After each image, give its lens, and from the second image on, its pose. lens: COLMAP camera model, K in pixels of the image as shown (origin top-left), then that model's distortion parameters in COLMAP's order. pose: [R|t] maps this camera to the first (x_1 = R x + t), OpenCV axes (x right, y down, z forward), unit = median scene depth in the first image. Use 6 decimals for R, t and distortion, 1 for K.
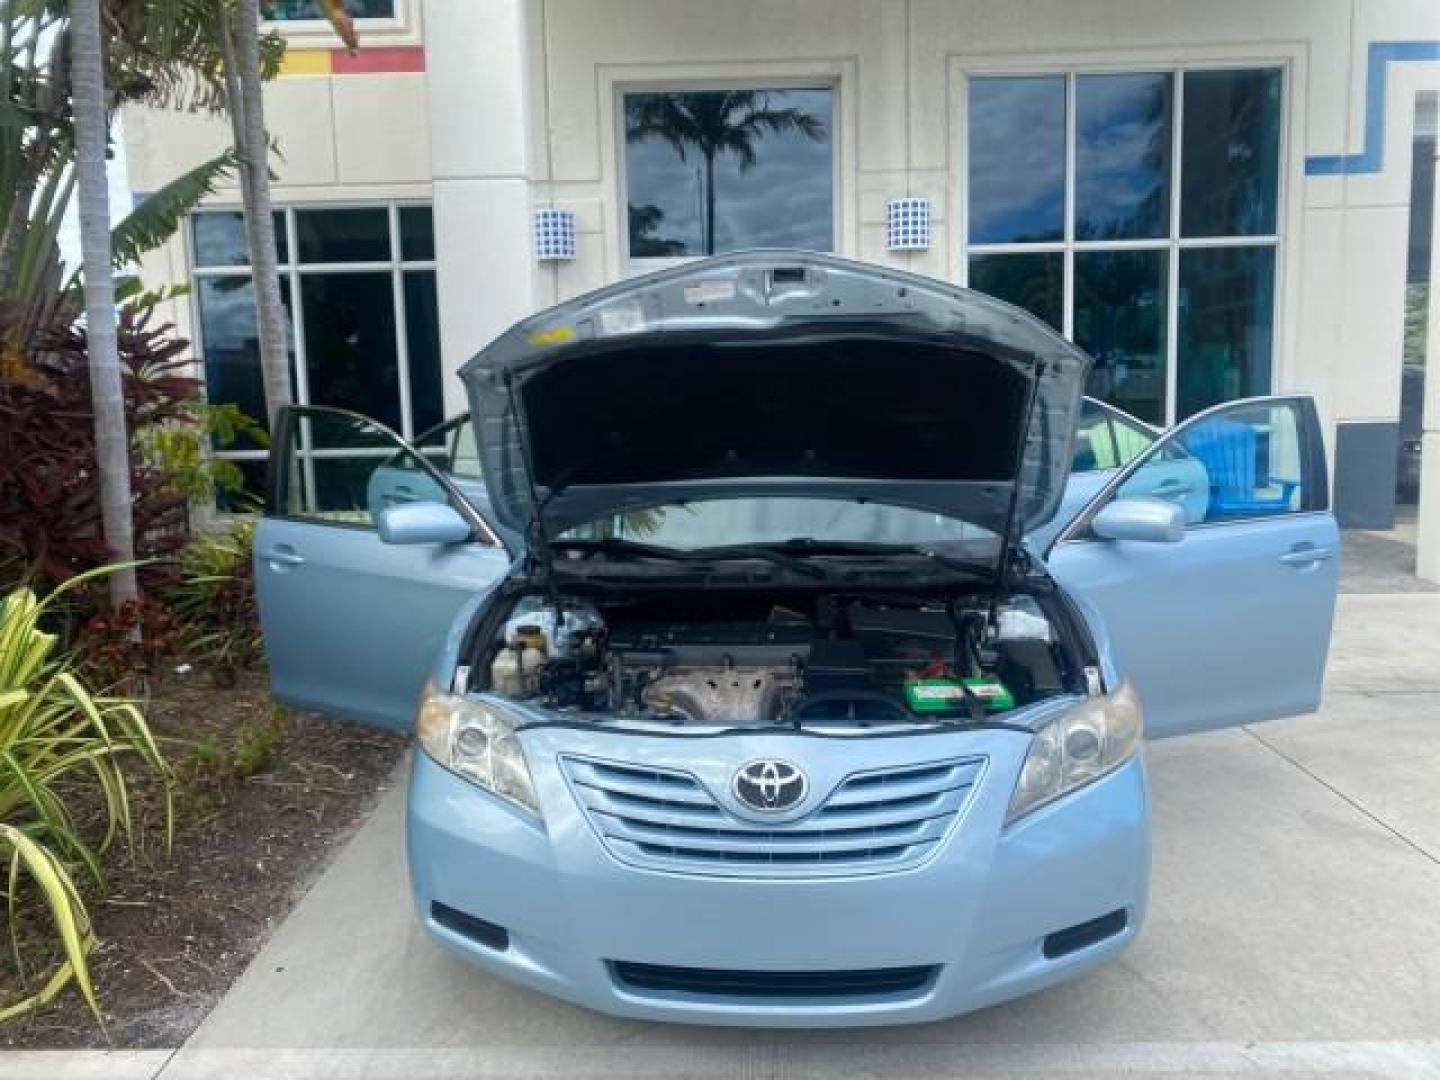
lens RADIAL K [[1104.1, 0, 712.0], [0, 1104.1, 542.5], [0, 0, 1]] dist [0.029303, -0.036219]
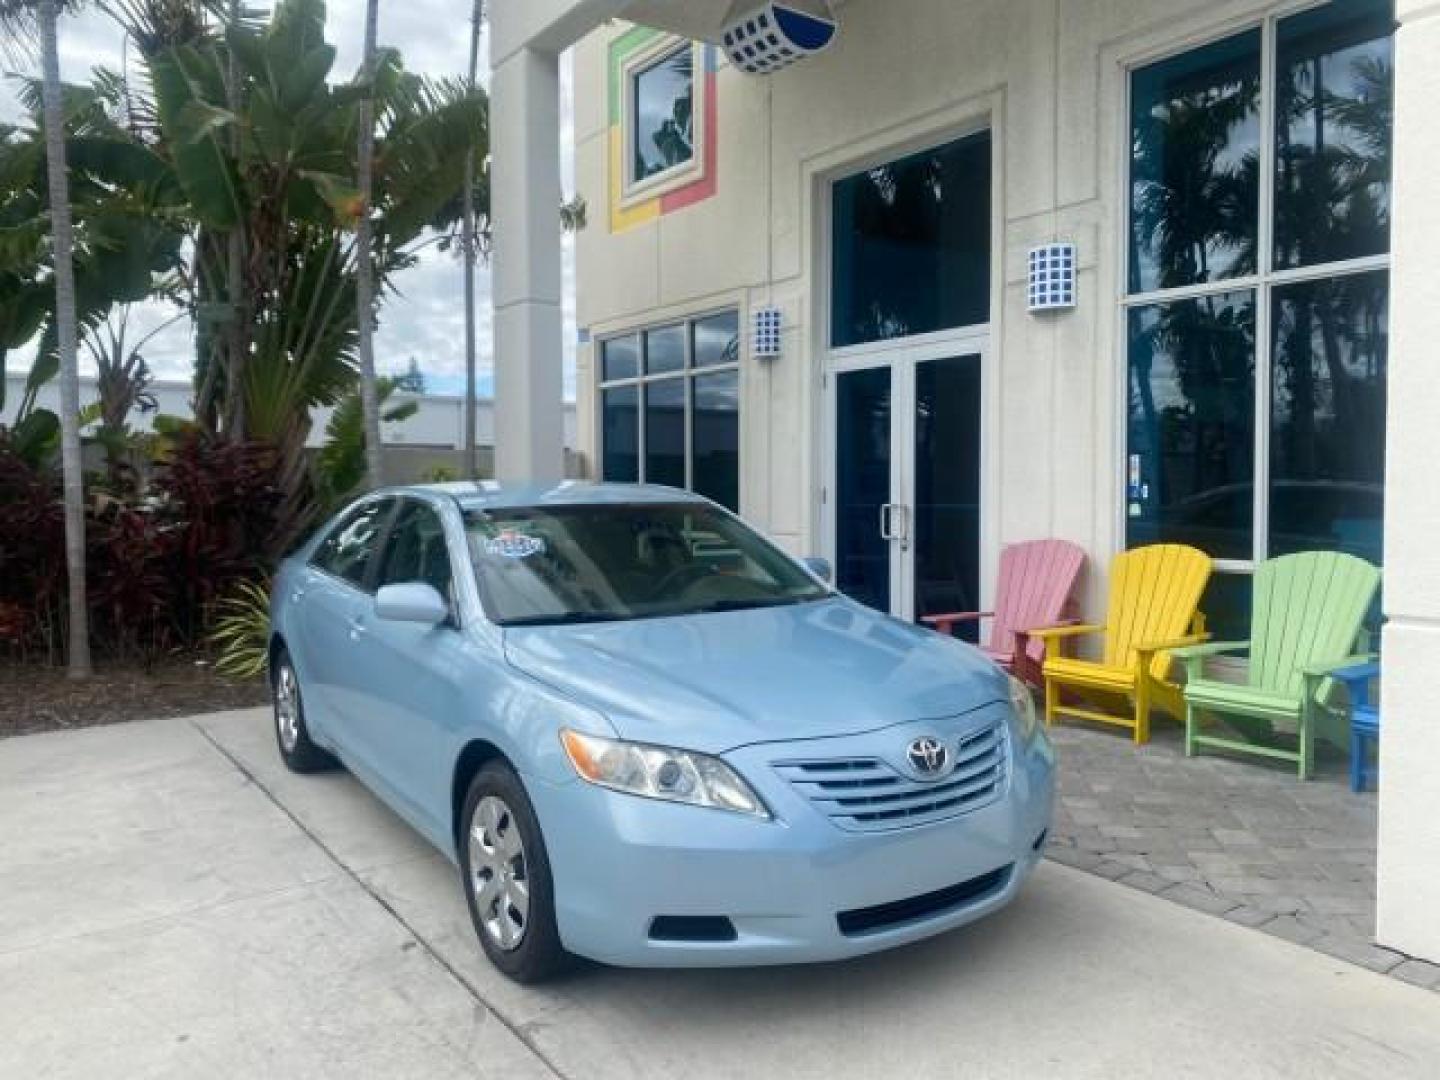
lens RADIAL K [[1104.1, 0, 720.5], [0, 1104.1, 536.5], [0, 0, 1]] dist [0.029303, -0.036219]
pose [[0.590591, 0.060190, -0.804724, 0.679044], [-0.120438, 0.992620, -0.014146, -0.071651], [0.797933, 0.105274, 0.593481, 0.383625]]
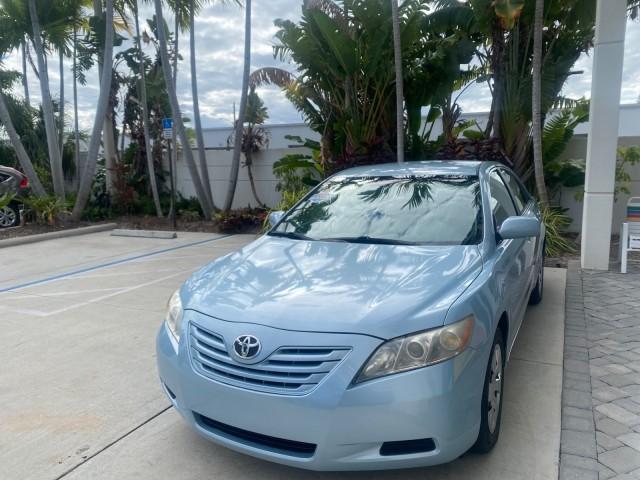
lens RADIAL K [[490.7, 0, 319.8], [0, 490.7, 238.3], [0, 0, 1]] dist [0.029303, -0.036219]
pose [[-0.439189, 0.171774, -0.881820, 0.634442], [-0.089552, 0.968292, 0.233219, -0.125025], [0.893920, 0.181396, -0.409881, 0.748830]]
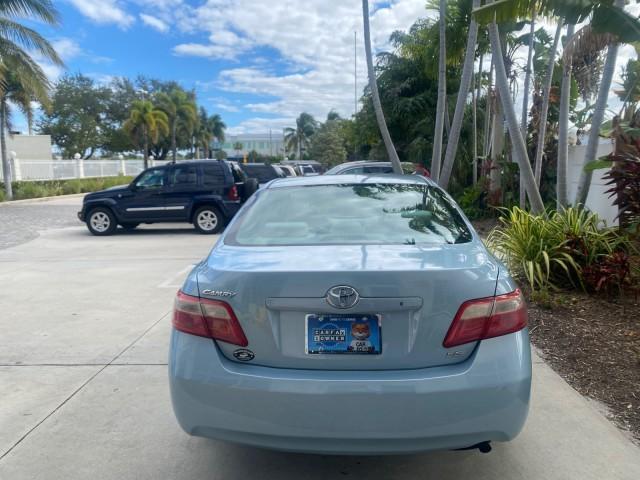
lens RADIAL K [[490.7, 0, 320.6], [0, 490.7, 241.3], [0, 0, 1]] dist [0.029303, -0.036219]
pose [[-0.999154, 0.034535, 0.022336, 0.047361], [0.039467, 0.957873, 0.284466, -0.136625], [-0.011571, 0.285107, -0.958426, 0.913156]]
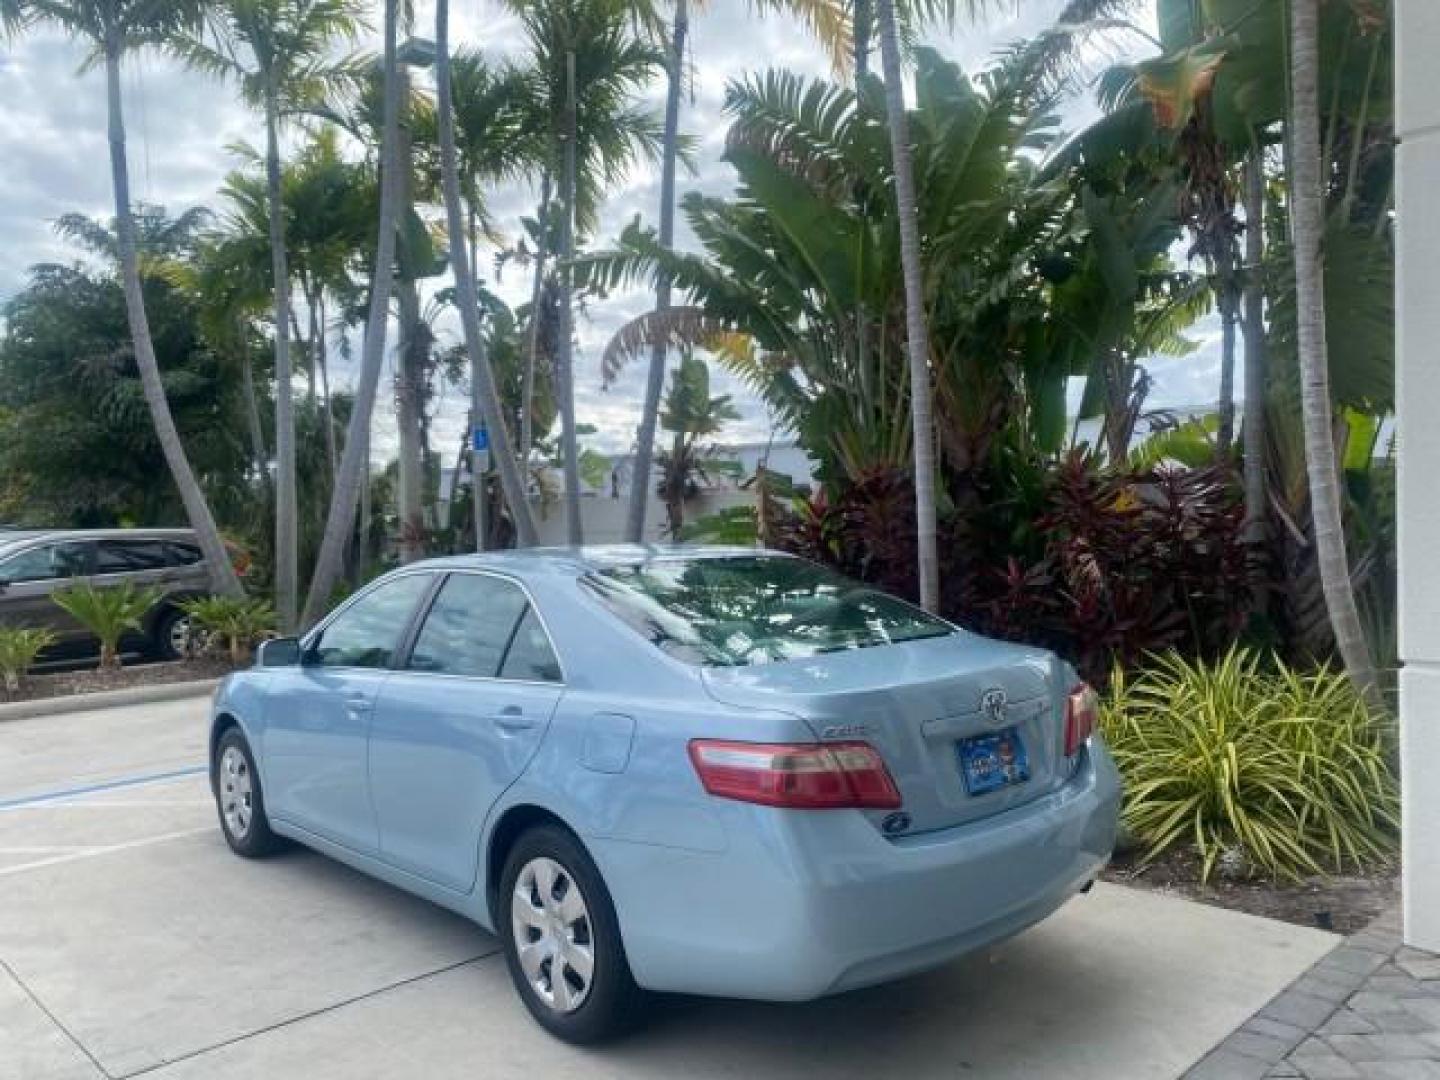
lens RADIAL K [[1104.1, 0, 719.9], [0, 1104.1, 538.1], [0, 0, 1]] dist [0.029303, -0.036219]
pose [[-0.710023, 0.048336, -0.702518, 0.339118], [-0.059404, 0.989974, 0.128152, -0.143868], [0.701669, 0.132723, -0.700033, 0.891111]]
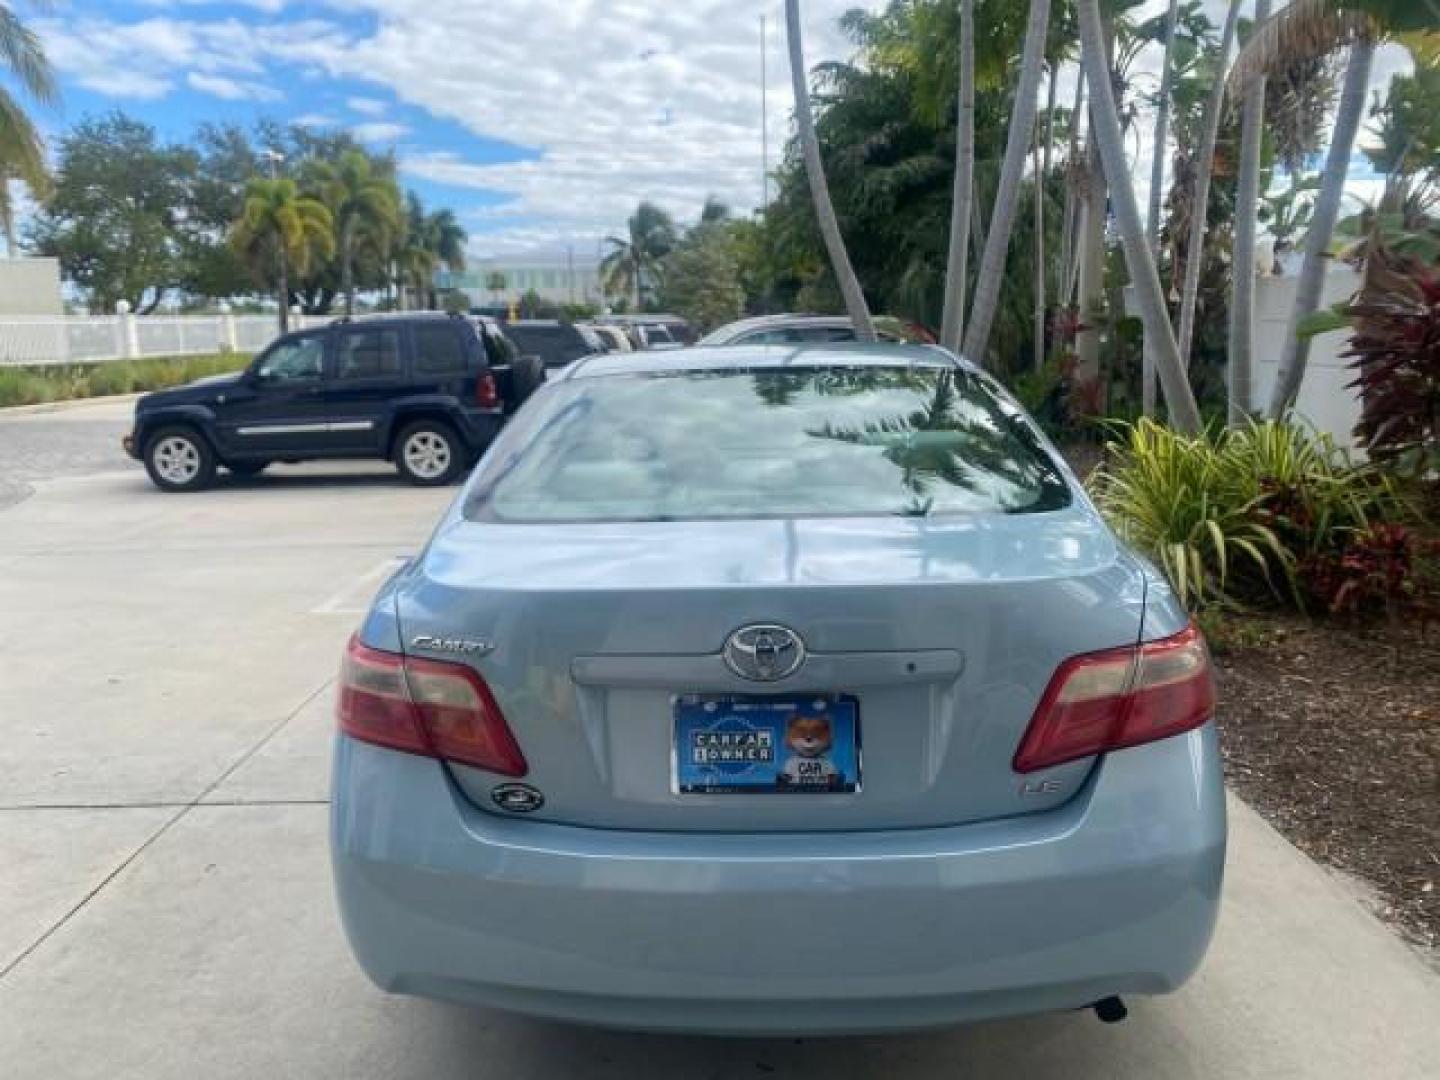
lens RADIAL K [[1104.1, 0, 717.5], [0, 1104.1, 539.7], [0, 0, 1]] dist [0.029303, -0.036219]
pose [[-0.999009, 0.044348, -0.003845, 0.051233], [0.040760, 0.946042, 0.321470, -0.132820], [0.017894, 0.320995, -0.946912, 0.891020]]
